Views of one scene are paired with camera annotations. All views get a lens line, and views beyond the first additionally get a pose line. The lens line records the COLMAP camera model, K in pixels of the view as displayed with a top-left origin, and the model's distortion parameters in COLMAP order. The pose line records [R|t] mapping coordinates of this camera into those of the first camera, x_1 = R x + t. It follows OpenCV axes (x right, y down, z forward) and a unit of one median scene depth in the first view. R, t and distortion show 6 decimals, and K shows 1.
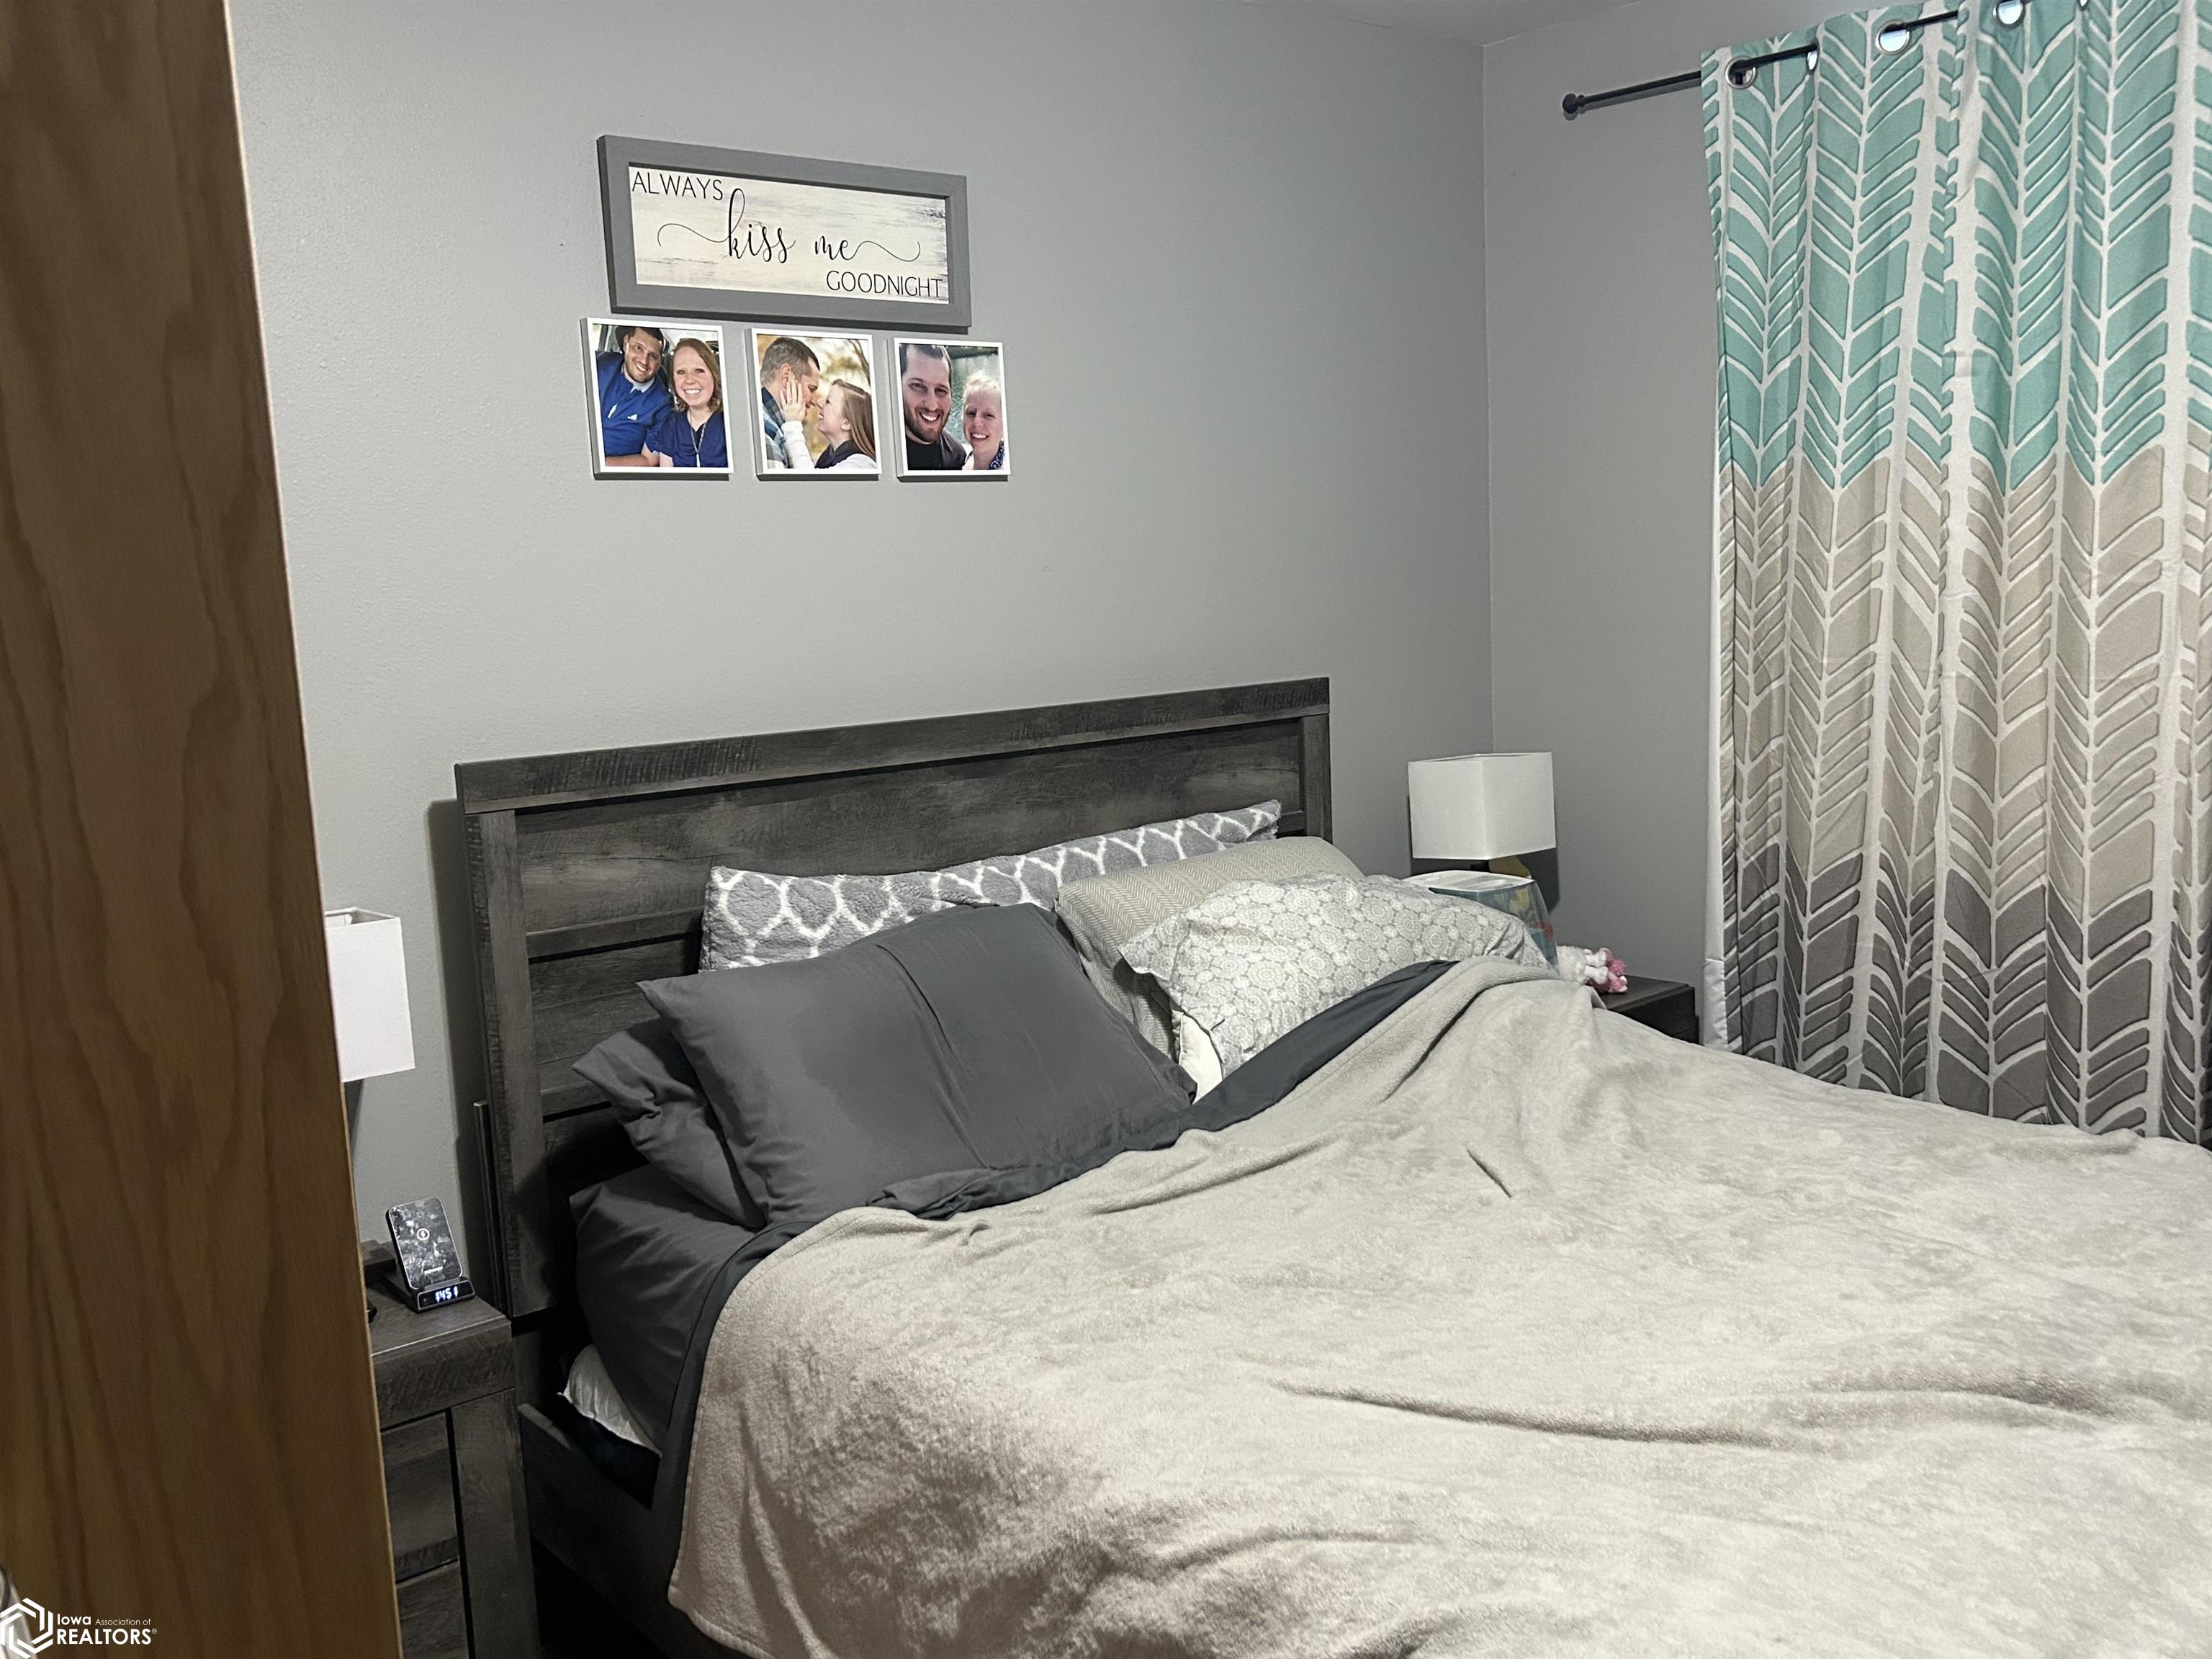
lens RADIAL K [[1876.1, 0, 1081.3], [0, 1876.1, 830.8], [0, 0, 1]] dist [0.103885, -0.127745]
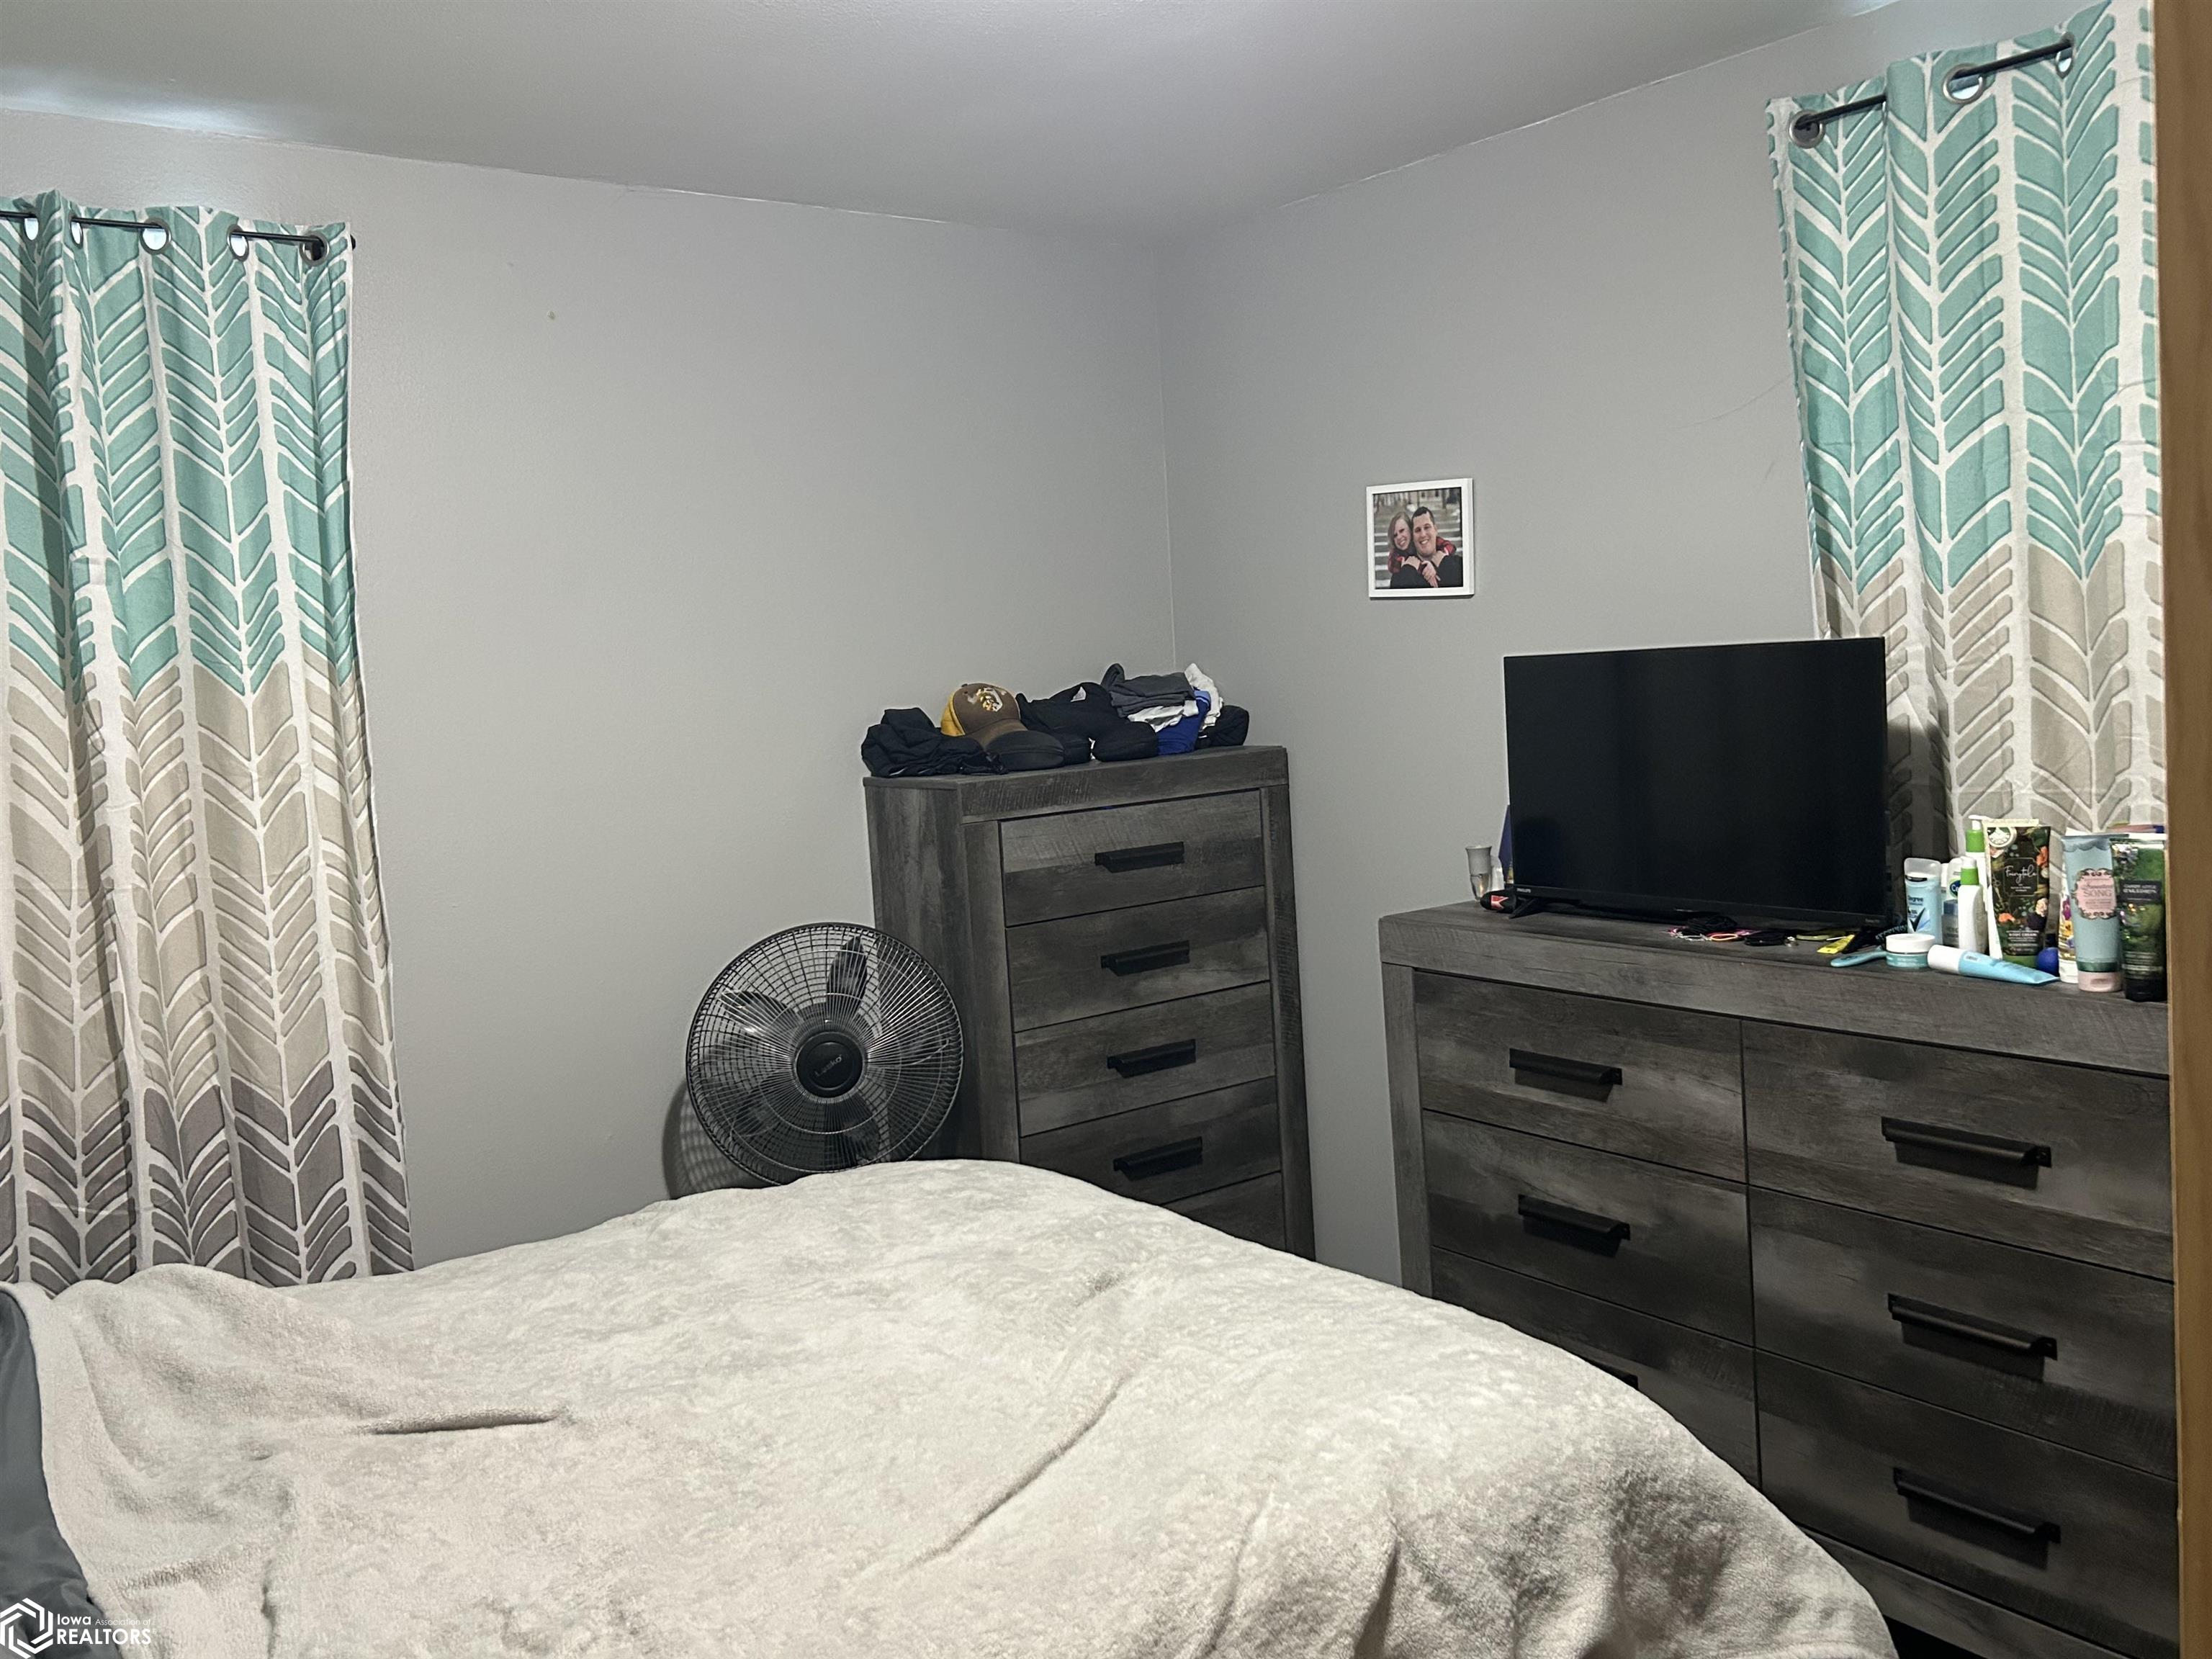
lens RADIAL K [[1879.5, 0, 1110.4], [0, 1879.5, 795.5], [0, 0, 1]] dist [0.094541, -0.110719]
pose [[0.056212, -0.024241, 0.998125, -0.508624], [0.193469, 0.981021, 0.012930, -0.046440], [-0.979495, 0.192380, 0.059835, 0.475413]]
